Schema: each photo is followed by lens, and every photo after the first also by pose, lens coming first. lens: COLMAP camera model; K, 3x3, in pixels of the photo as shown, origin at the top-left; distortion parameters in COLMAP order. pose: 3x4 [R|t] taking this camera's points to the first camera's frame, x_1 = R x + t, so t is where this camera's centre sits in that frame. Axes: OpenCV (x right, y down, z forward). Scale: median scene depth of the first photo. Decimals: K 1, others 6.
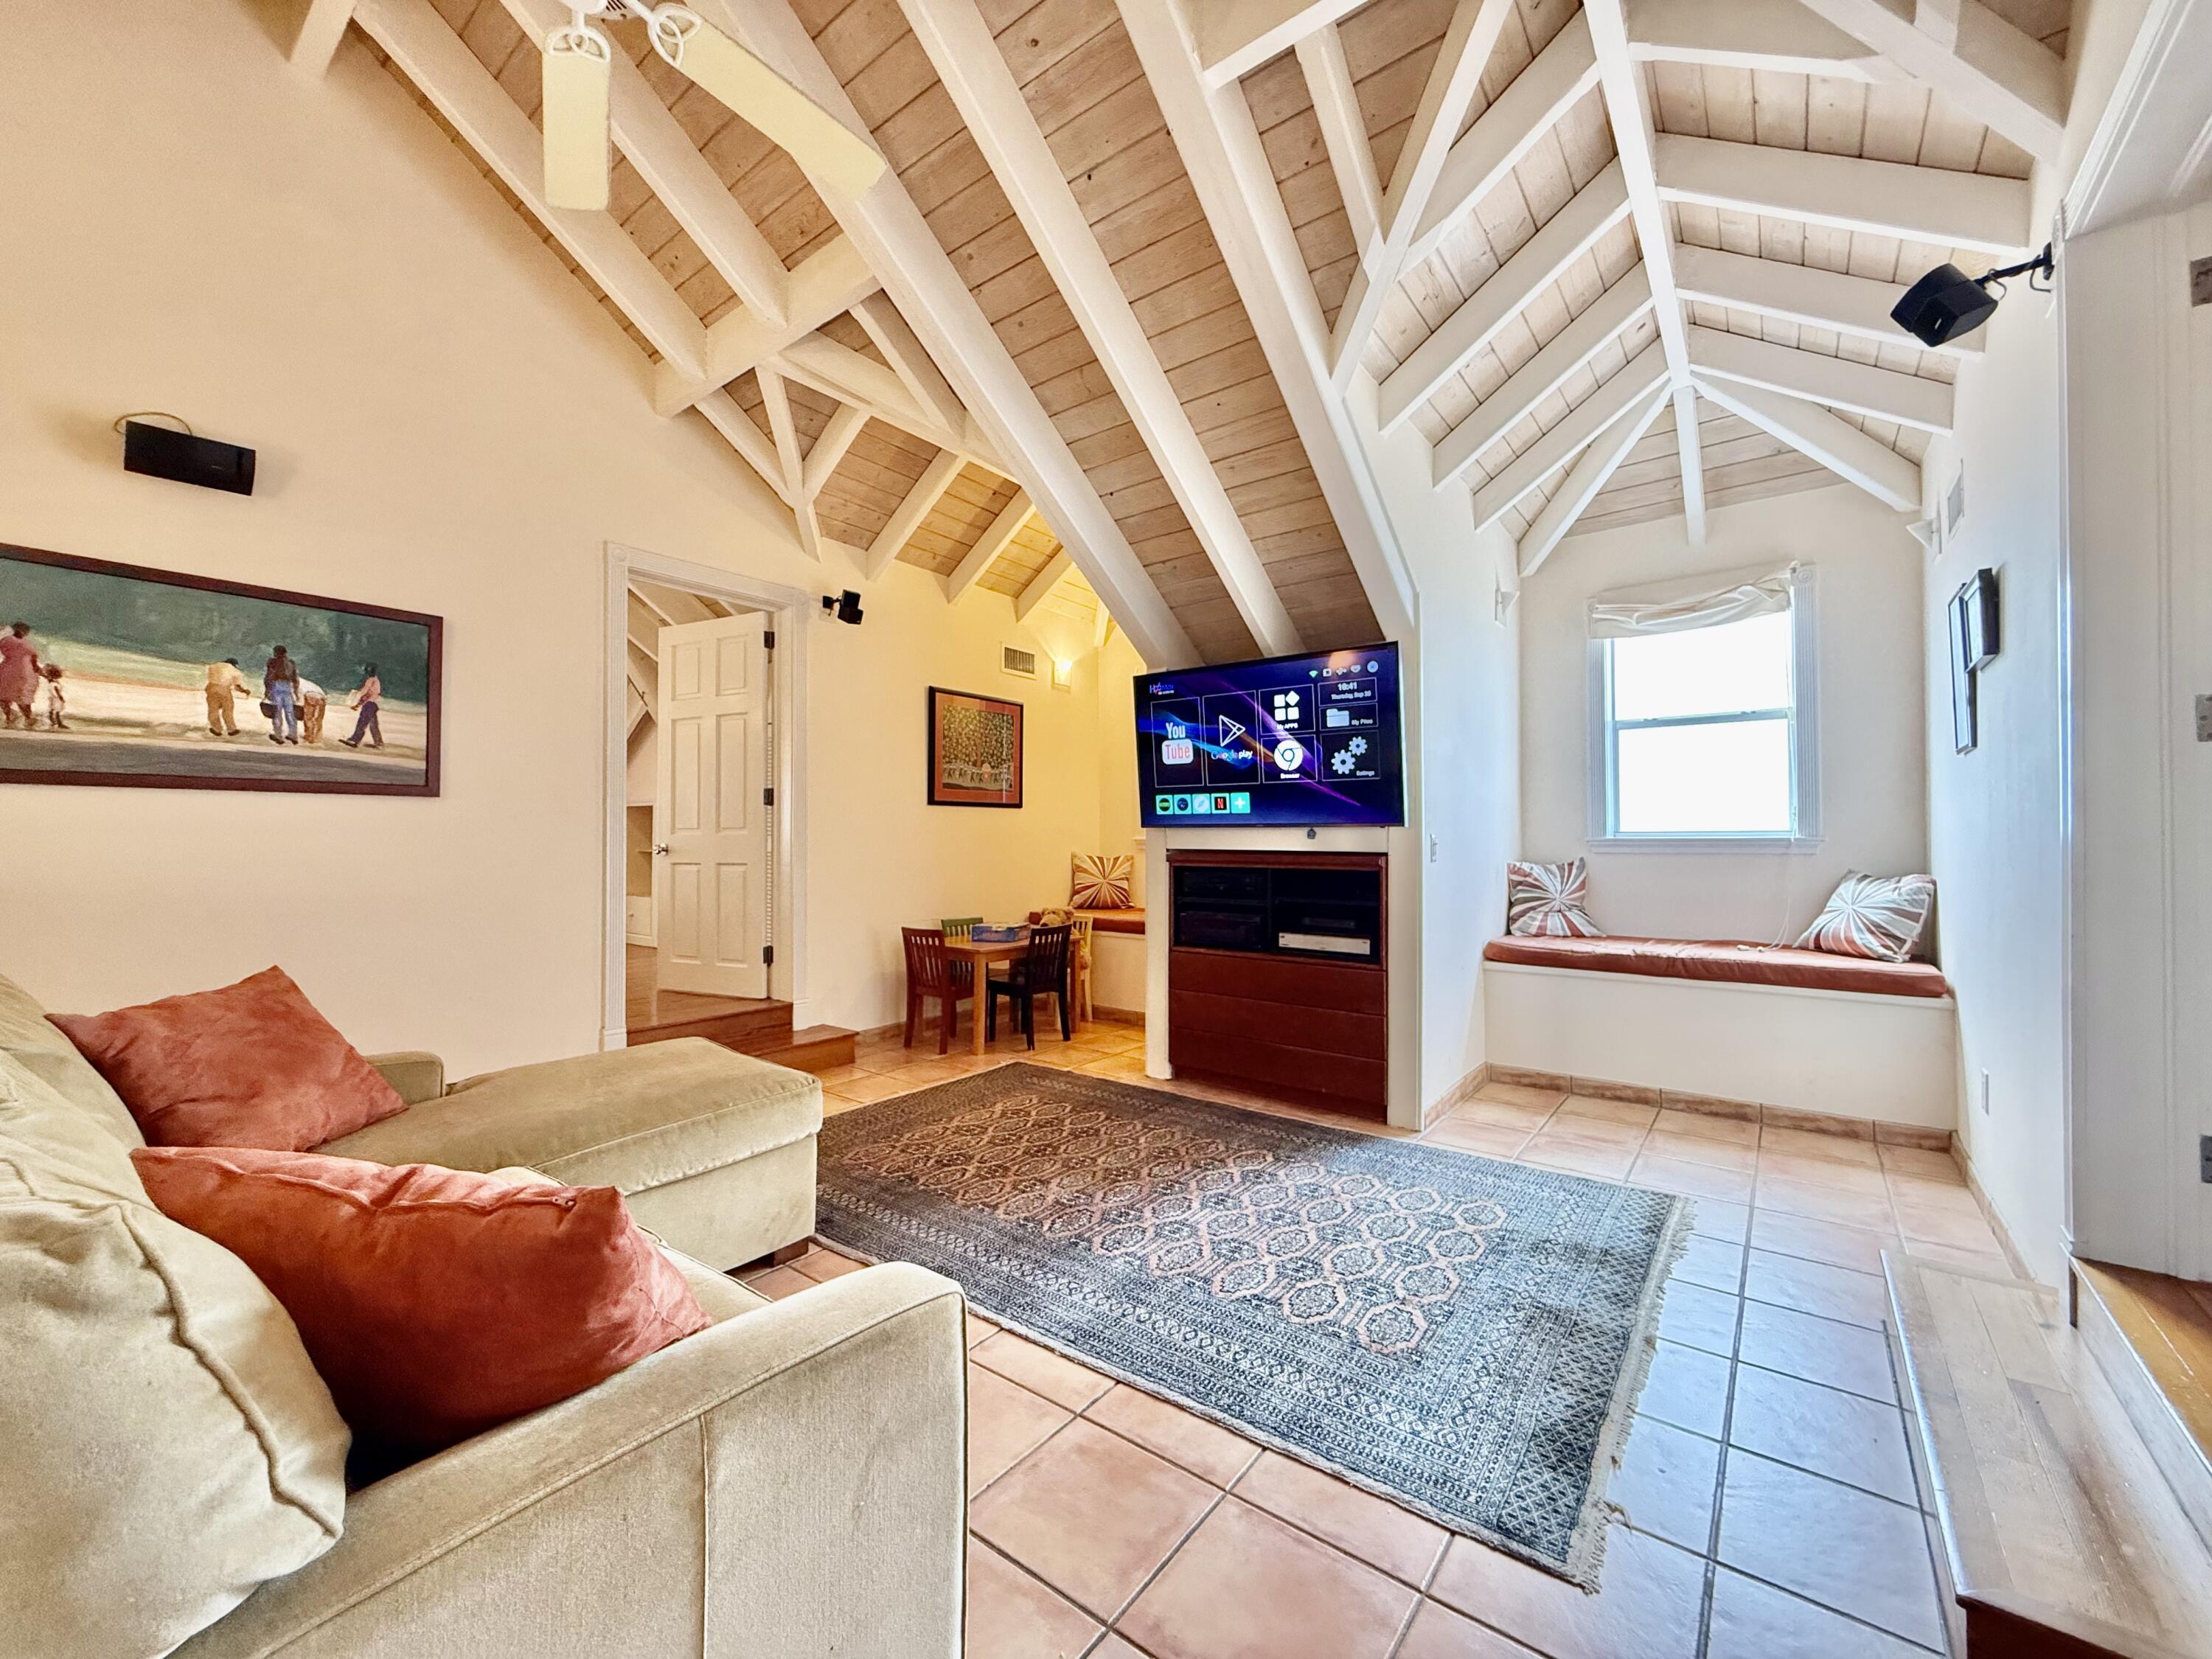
lens RADIAL K [[887.6, 0, 1106.4], [0, 887.6, 825.2], [0, 0, 1]] dist [-0.000653, -0.000251]
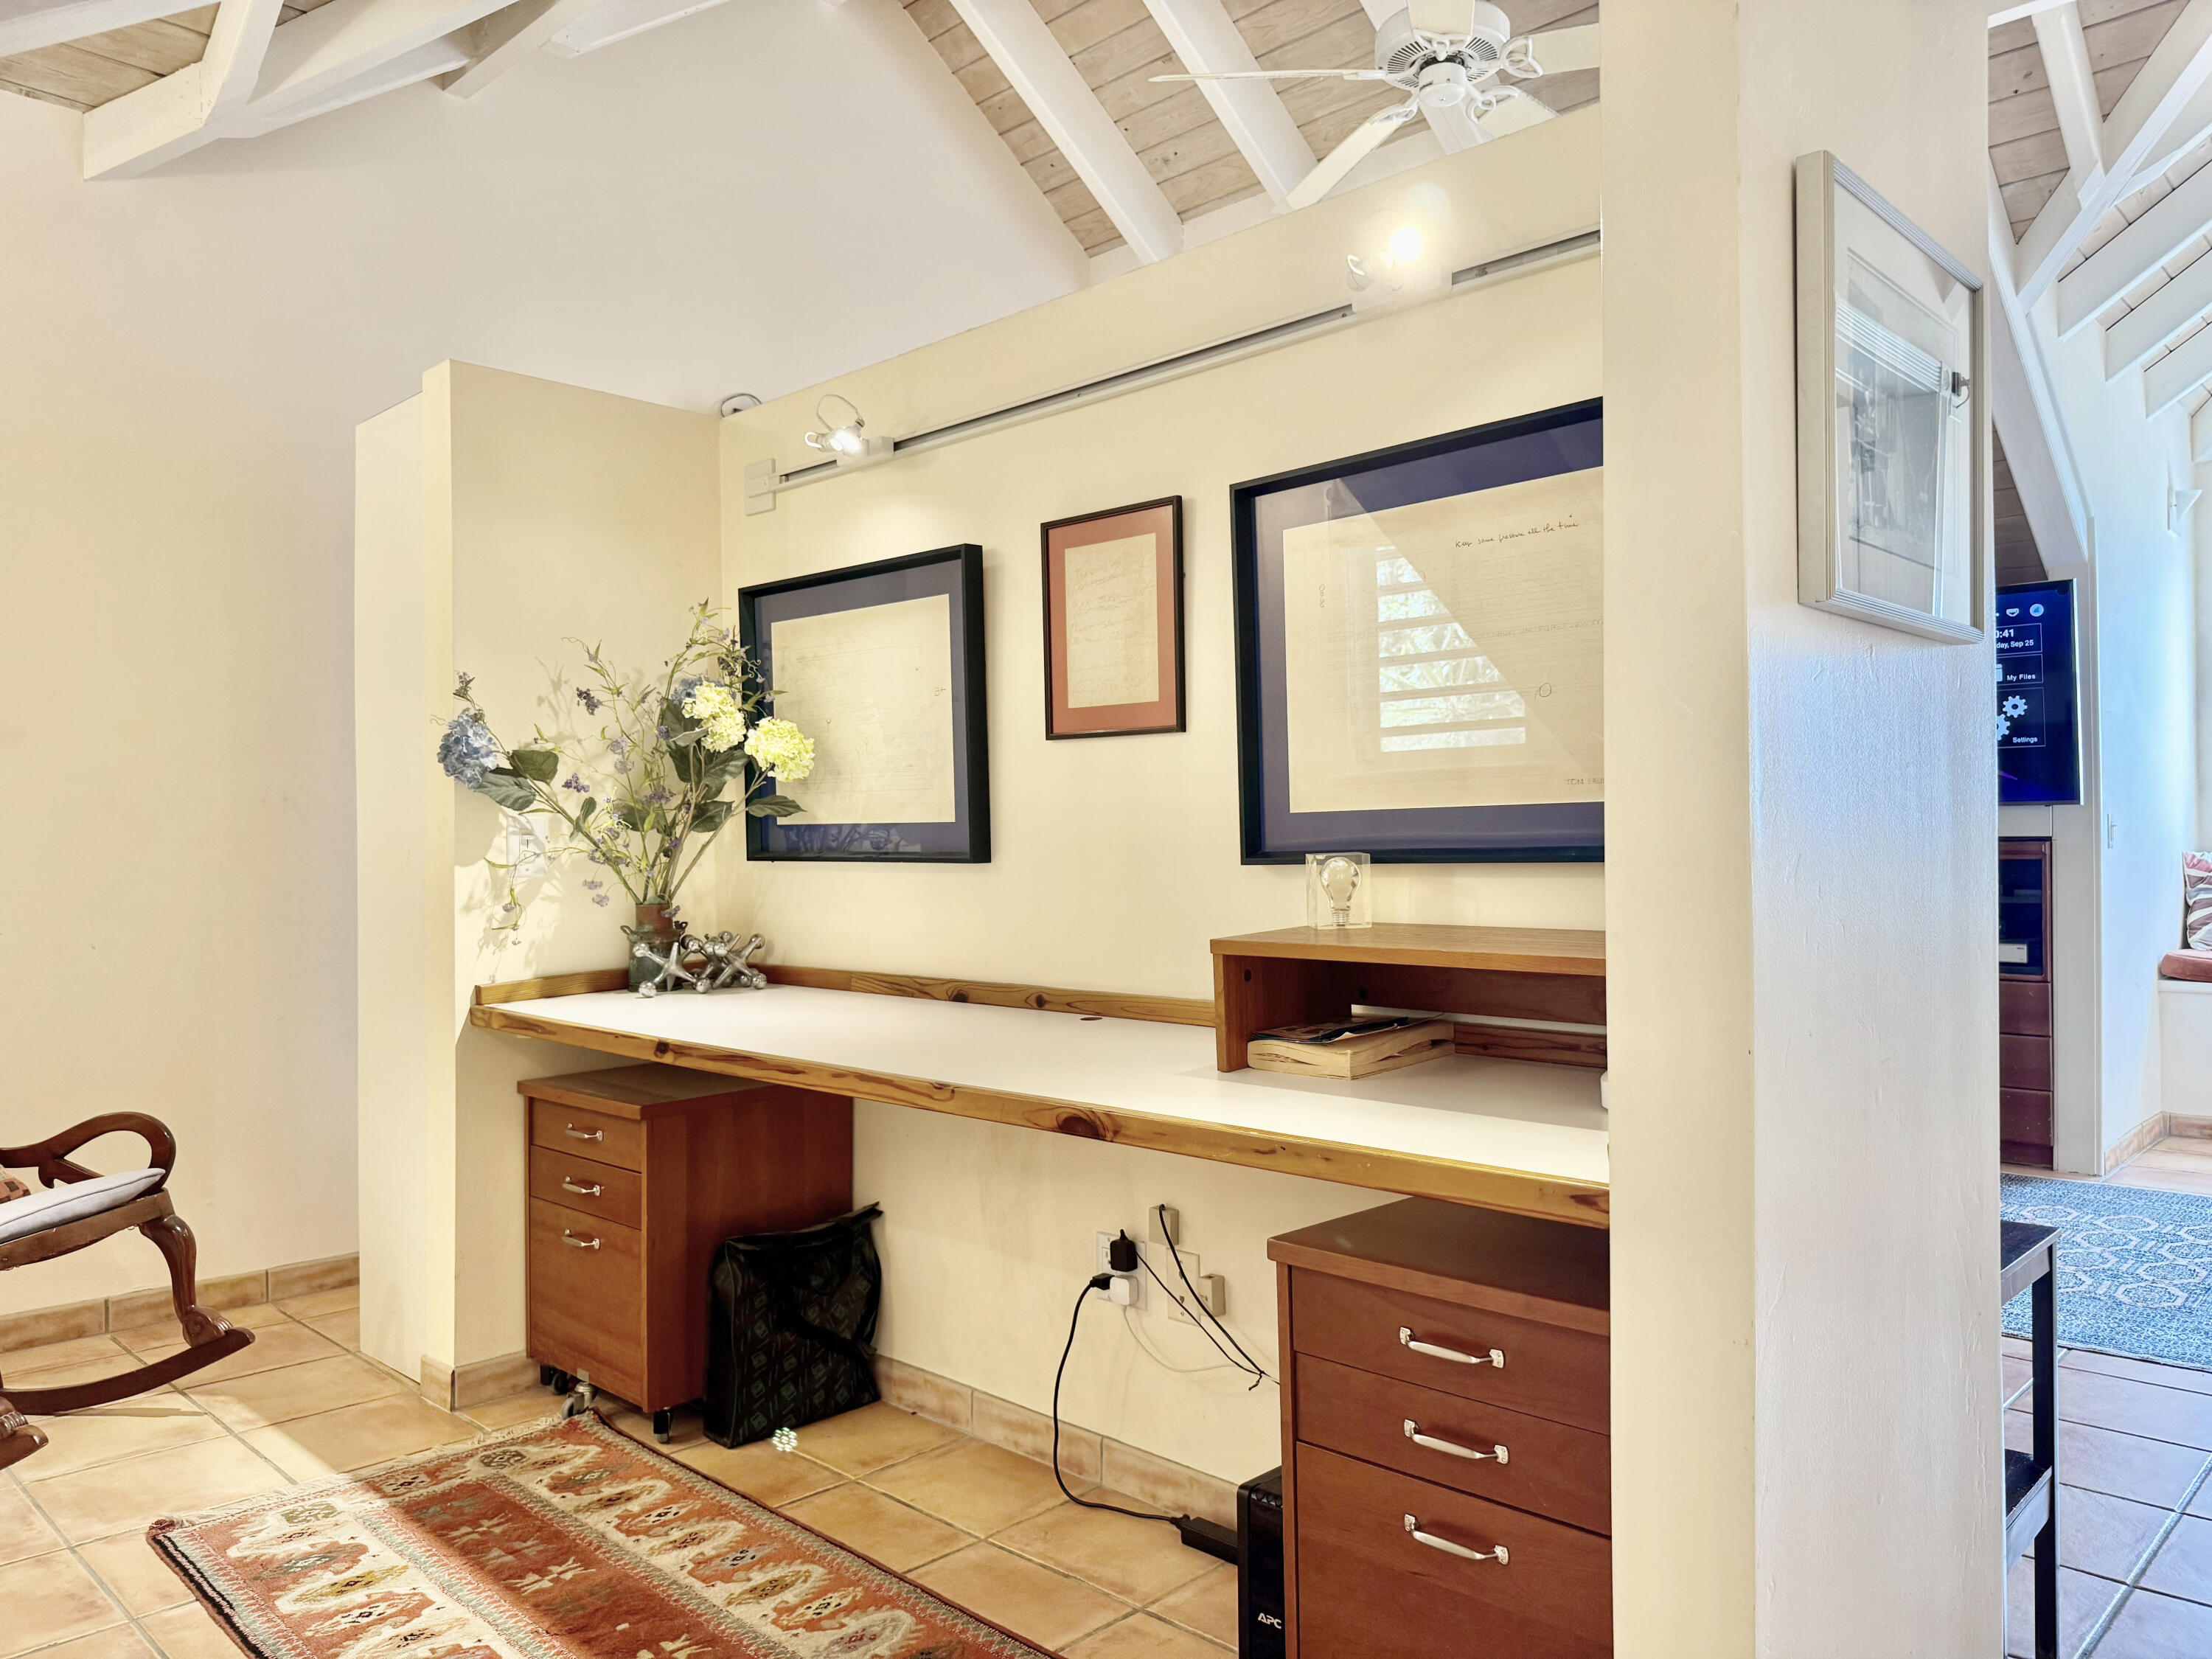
lens RADIAL K [[1572.2, 0, 1106.0], [0, 1572.2, 829.5], [0, 0, 1]] dist [0.066748, -0.068979]
pose [[0.994417, -0.008015, -0.105220, -0.395619], [0.008953, 0.999924, 0.008441, 0.004456], [0.105144, -0.009336, 0.994413, -0.553394]]
